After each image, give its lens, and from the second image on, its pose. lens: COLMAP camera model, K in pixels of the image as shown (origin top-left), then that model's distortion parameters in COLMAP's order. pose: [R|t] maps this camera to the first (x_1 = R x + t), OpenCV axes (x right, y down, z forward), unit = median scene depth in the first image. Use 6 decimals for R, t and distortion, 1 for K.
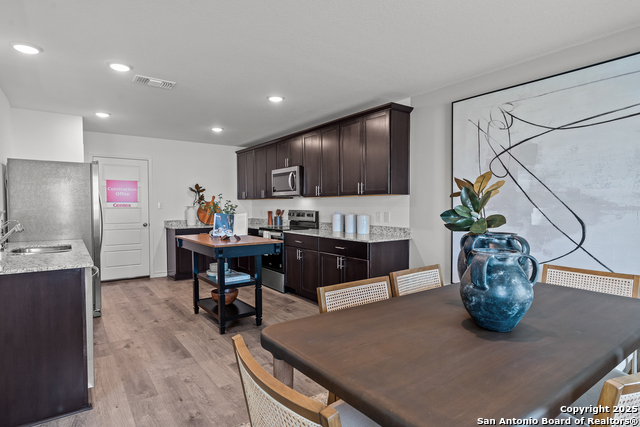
lens RADIAL K [[347.1, 0, 320.0], [0, 347.1, 213.5], [0, 0, 1]] dist [0.000024, 0.000181]
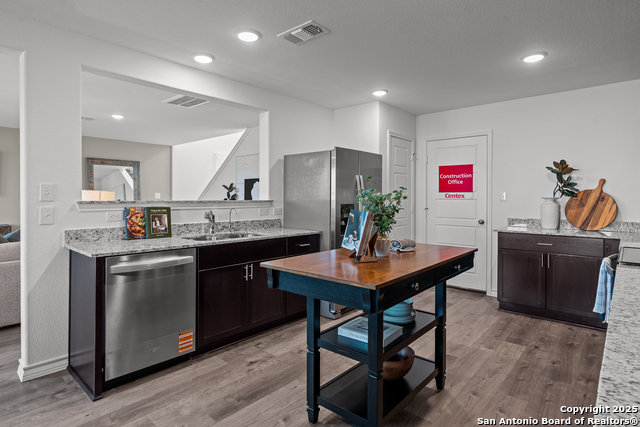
lens RADIAL K [[349.8, 0, 318.3], [0, 349.8, 196.5], [0, 0, 1]] dist [-0.002180, -0.000378]
pose [[0.206056, 0.004522, -0.978530, 0.302370], [-0.023733, 0.999718, -0.000378, -0.024976], [0.978252, 0.023301, 0.206105, 0.951890]]
